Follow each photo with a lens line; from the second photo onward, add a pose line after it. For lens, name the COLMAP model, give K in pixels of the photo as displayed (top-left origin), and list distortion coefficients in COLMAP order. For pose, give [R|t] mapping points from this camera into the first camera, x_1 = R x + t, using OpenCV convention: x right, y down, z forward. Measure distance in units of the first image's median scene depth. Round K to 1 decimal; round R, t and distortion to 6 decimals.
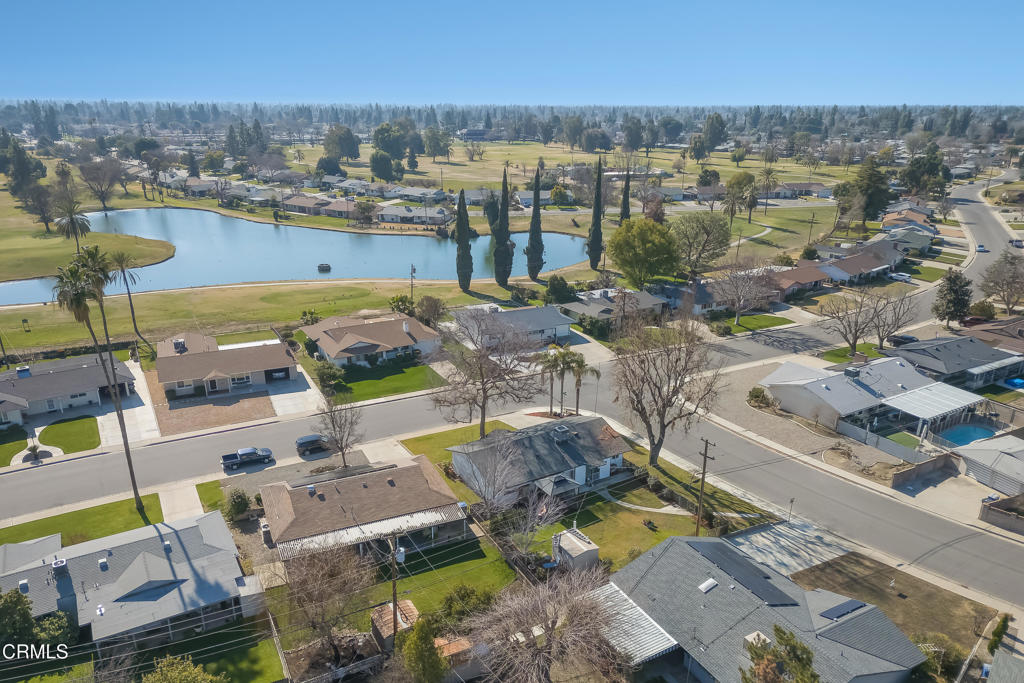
lens RADIAL K [[736.6, 0, 514.0], [0, 736.6, 361.2], [0, 0, 1]] dist [0.050269, -0.036653]
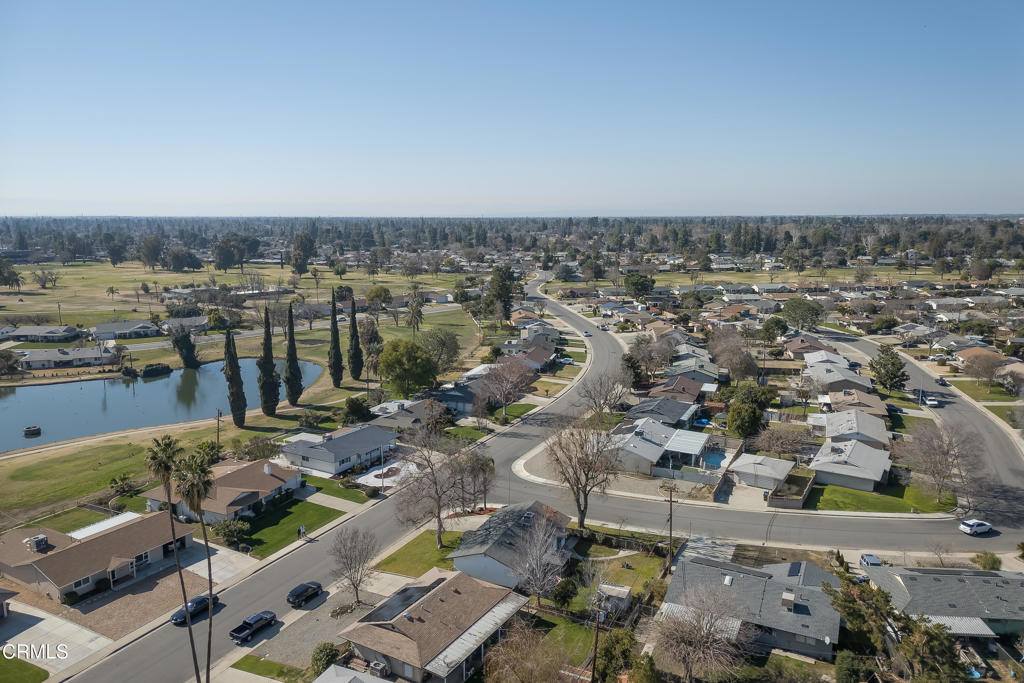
lens RADIAL K [[728.4, 0, 512.0], [0, 728.4, 341.5], [0, 0, 1]] dist [0.043285, -0.032590]
pose [[0.821638, -0.106150, 0.560039, -0.526221], [0.194946, 0.975590, -0.101094, -0.063869], [-0.535637, 0.192240, 0.822275, -0.046838]]
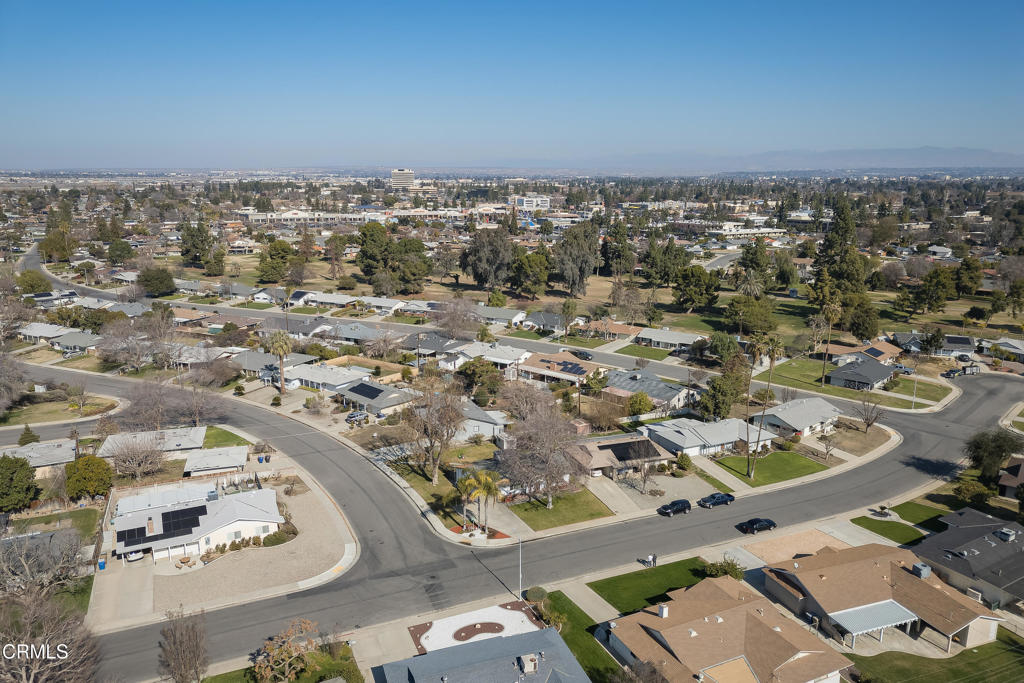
lens RADIAL K [[728.4, 0, 512.0], [0, 728.4, 341.5], [0, 0, 1]] dist [0.043285, -0.032590]
pose [[-0.995320, -0.031825, 0.091244, -0.078681], [0.022208, 0.843612, 0.536494, -0.778881], [-0.094048, 0.536010, -0.838957, 1.824038]]
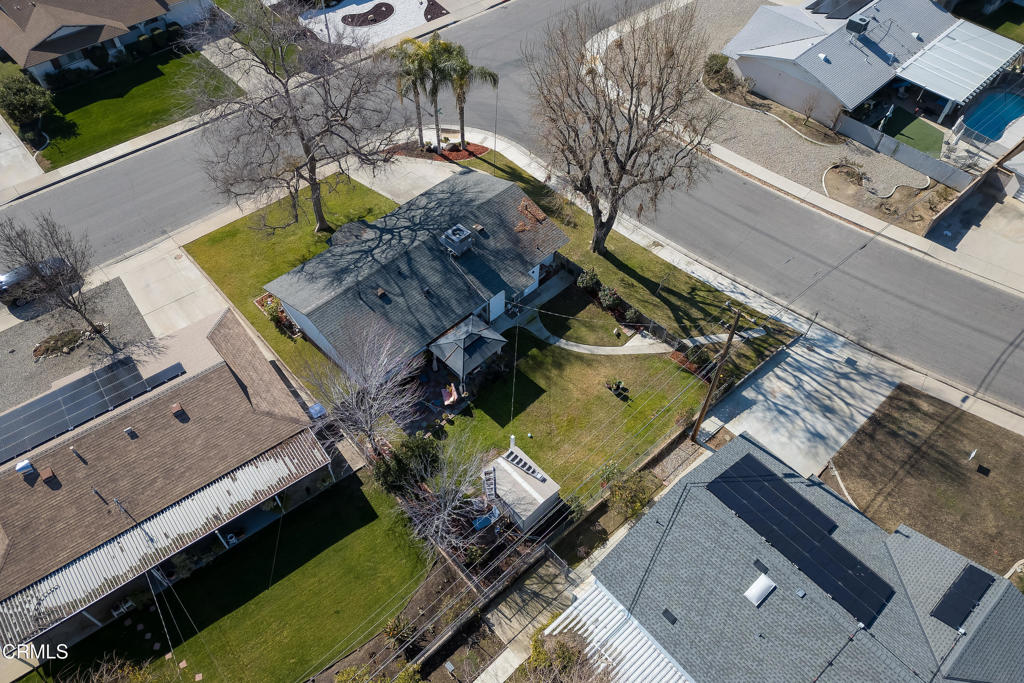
lens RADIAL K [[728.4, 0, 512.0], [0, 728.4, 341.5], [0, 0, 1]] dist [0.043285, -0.032590]
pose [[0.973737, -0.169694, 0.151791, 0.002127], [0.063908, 0.843610, 0.533140, -0.123399], [-0.218523, -0.509437, 0.832299, 0.387317]]
